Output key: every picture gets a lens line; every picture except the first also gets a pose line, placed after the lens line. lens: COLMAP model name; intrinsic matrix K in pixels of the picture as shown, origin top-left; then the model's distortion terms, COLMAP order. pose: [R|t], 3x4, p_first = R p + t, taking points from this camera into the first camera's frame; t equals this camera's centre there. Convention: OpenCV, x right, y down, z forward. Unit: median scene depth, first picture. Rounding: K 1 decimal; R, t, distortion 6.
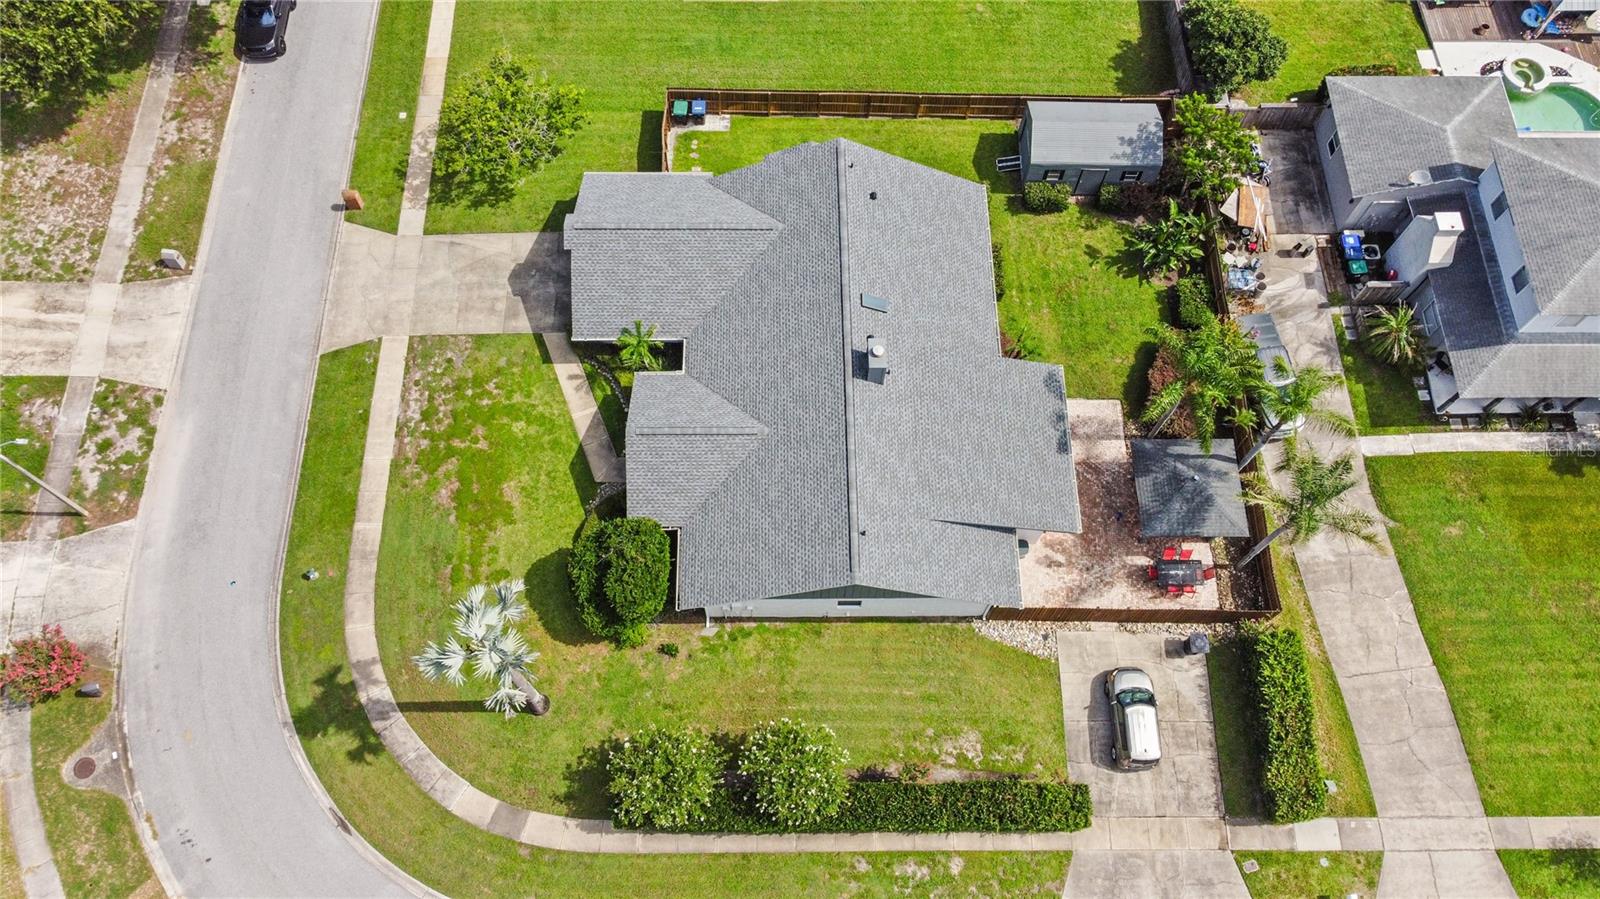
lens RADIAL K [[1214.1, 0, 800.0], [0, 1214.1, 449.5], [0, 0, 1]] dist [-0.002788, 0.001009]
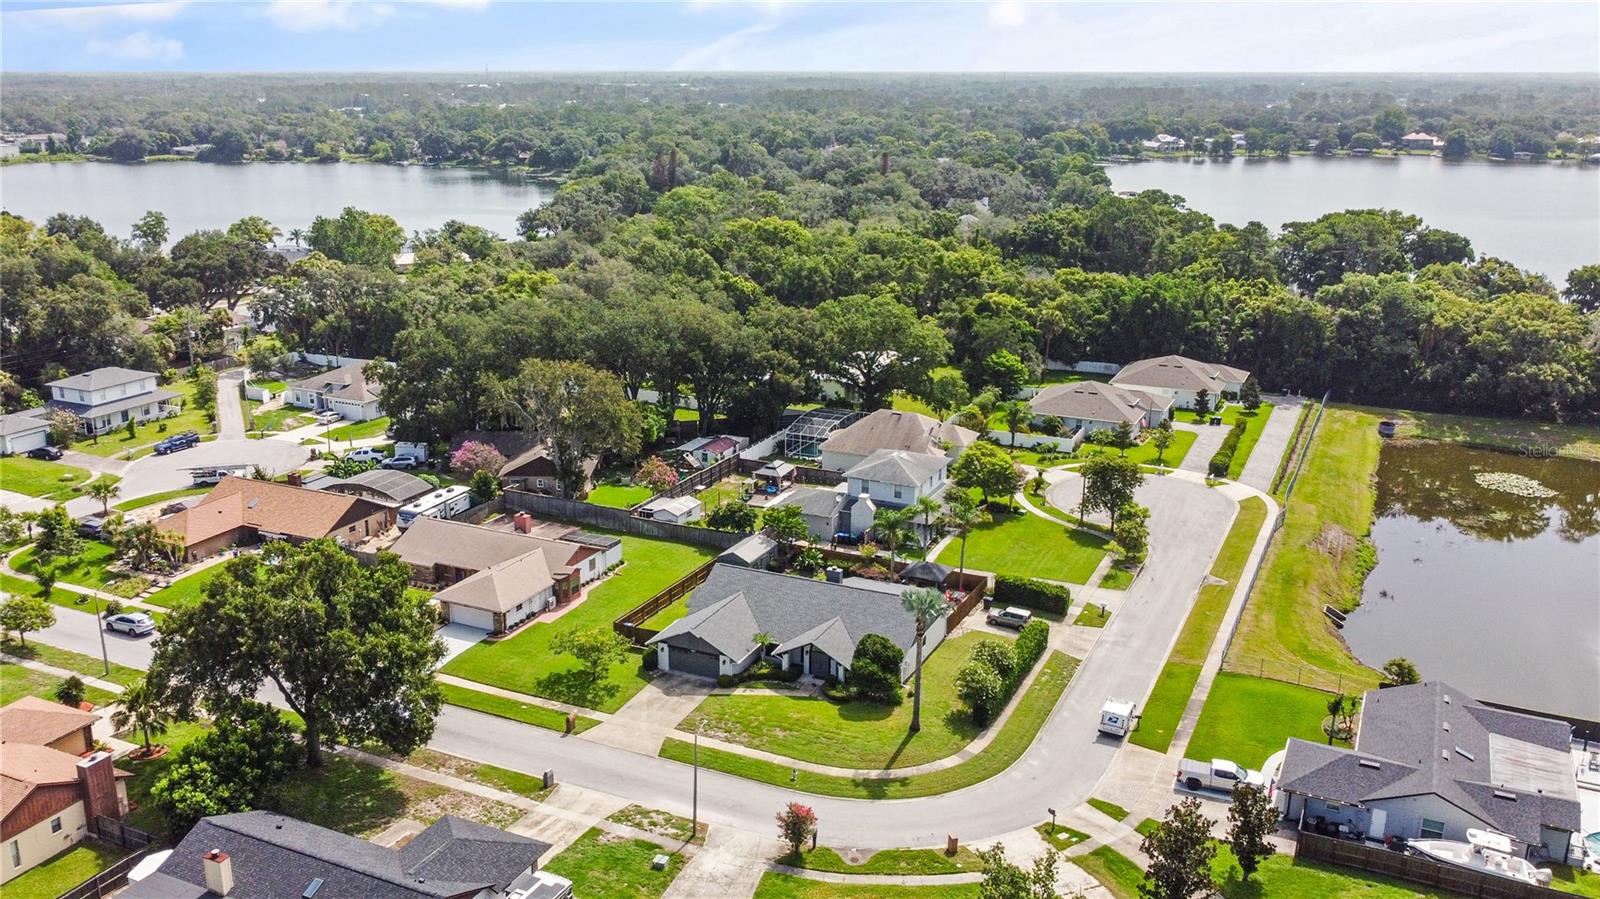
lens RADIAL K [[1355.6, 0, 765.8], [0, 1355.6, 453.6], [0, 0, 1]] dist [0.012292, 0.001017]
pose [[0.442834, -0.259418, 0.858254, -1.833298], [0.820018, 0.504285, -0.270679, 0.338395], [-0.362586, 0.823649, 0.436043, -0.192014]]
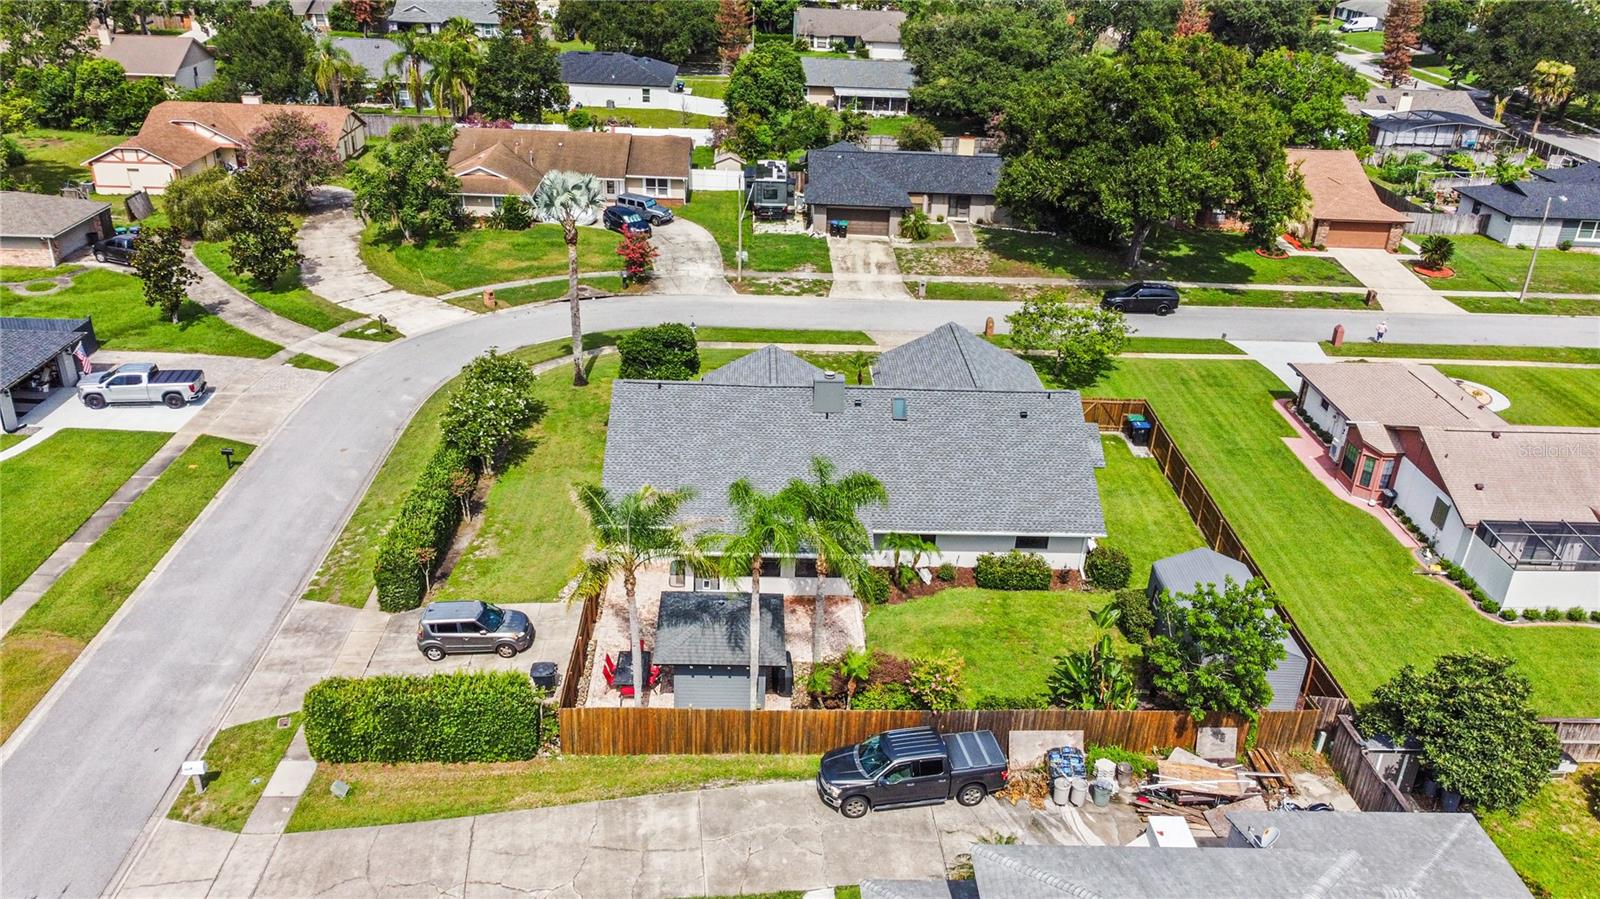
lens RADIAL K [[1214.1, 0, 800.0], [0, 1214.1, 449.5], [0, 0, 1]] dist [-0.002788, 0.001009]
pose [[0.021812, 0.423613, -0.905581, 0.937559], [-0.928565, 0.344286, 0.138685, -0.161641], [0.370528, 0.837866, 0.400862, 0.540602]]
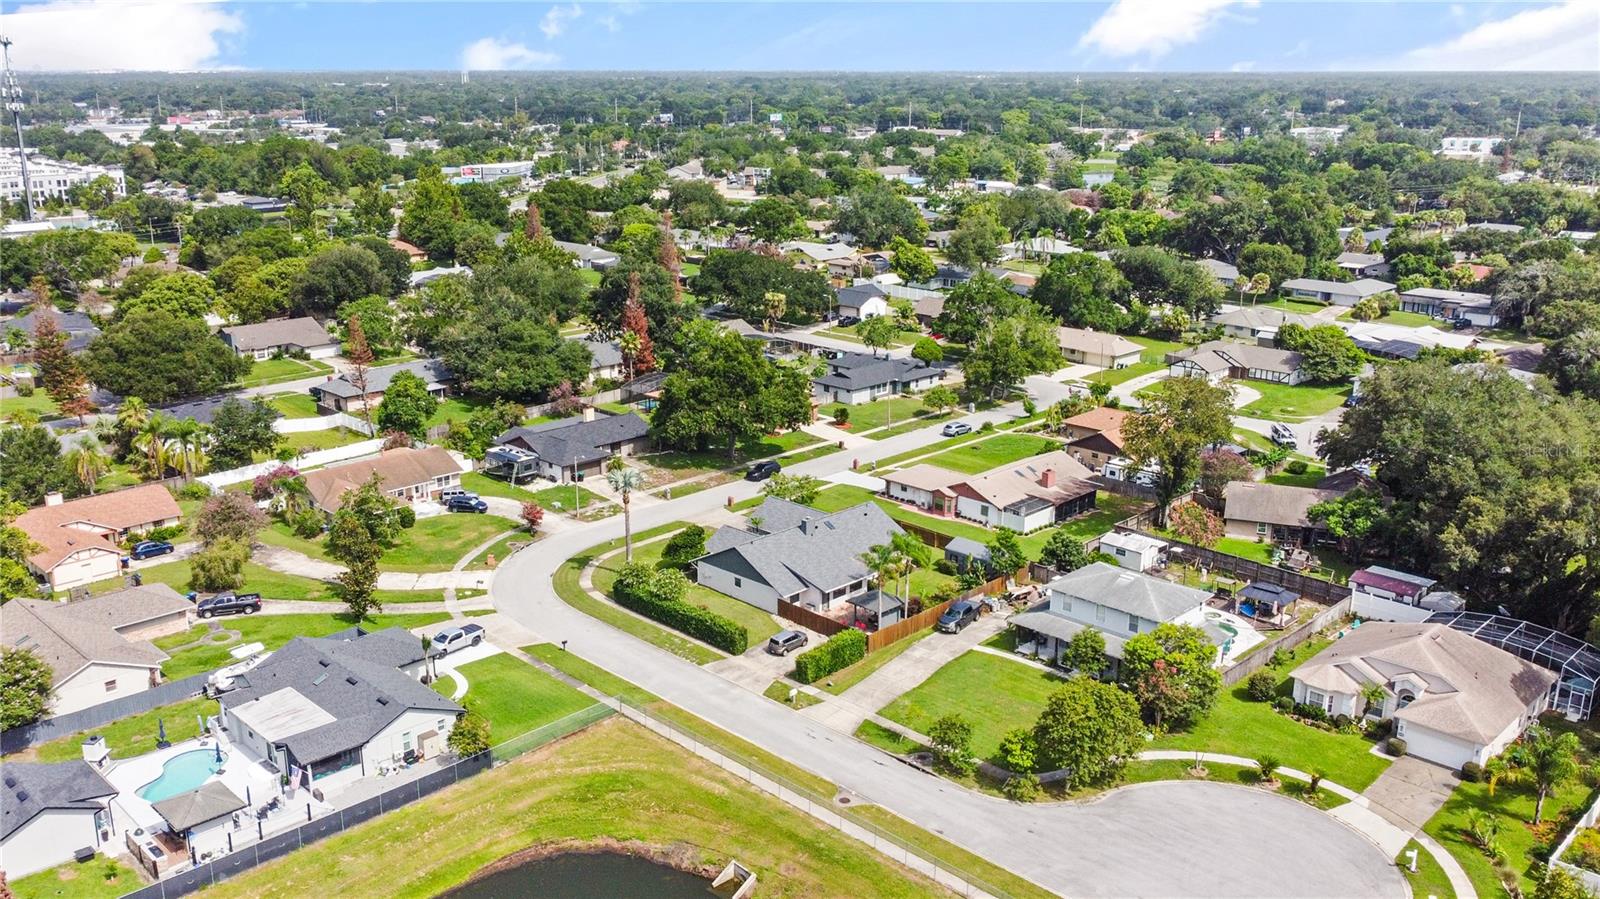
lens RADIAL K [[1355.6, 0, 765.8], [0, 1355.6, 453.6], [0, 0, 1]] dist [0.012292, 0.001017]
pose [[0.692599, 0.181756, -0.698048, 1.740722], [-0.654249, 0.565805, -0.501819, 1.178879], [0.303750, 0.804257, 0.510790, -0.529924]]
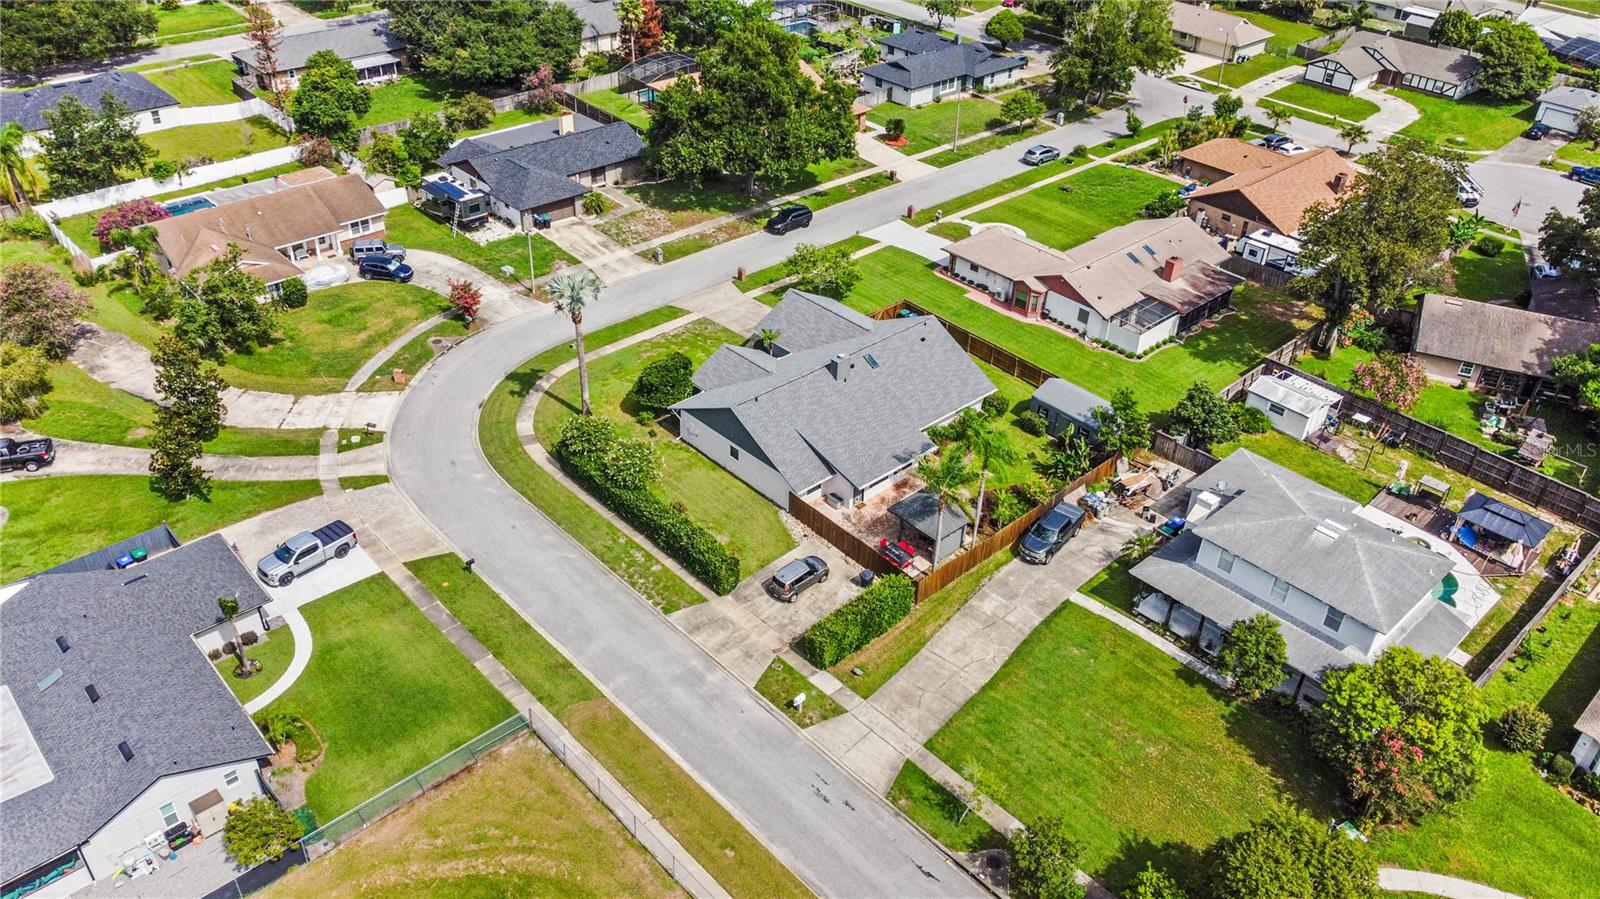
lens RADIAL K [[1214.1, 0, 800.0], [0, 1214.1, 449.5], [0, 0, 1]] dist [-0.002788, 0.001009]
pose [[0.675188, 0.420409, -0.606117, 1.016238], [-0.683629, 0.665280, -0.300089, 0.512308], [0.277078, 0.616976, 0.736593, -0.209776]]
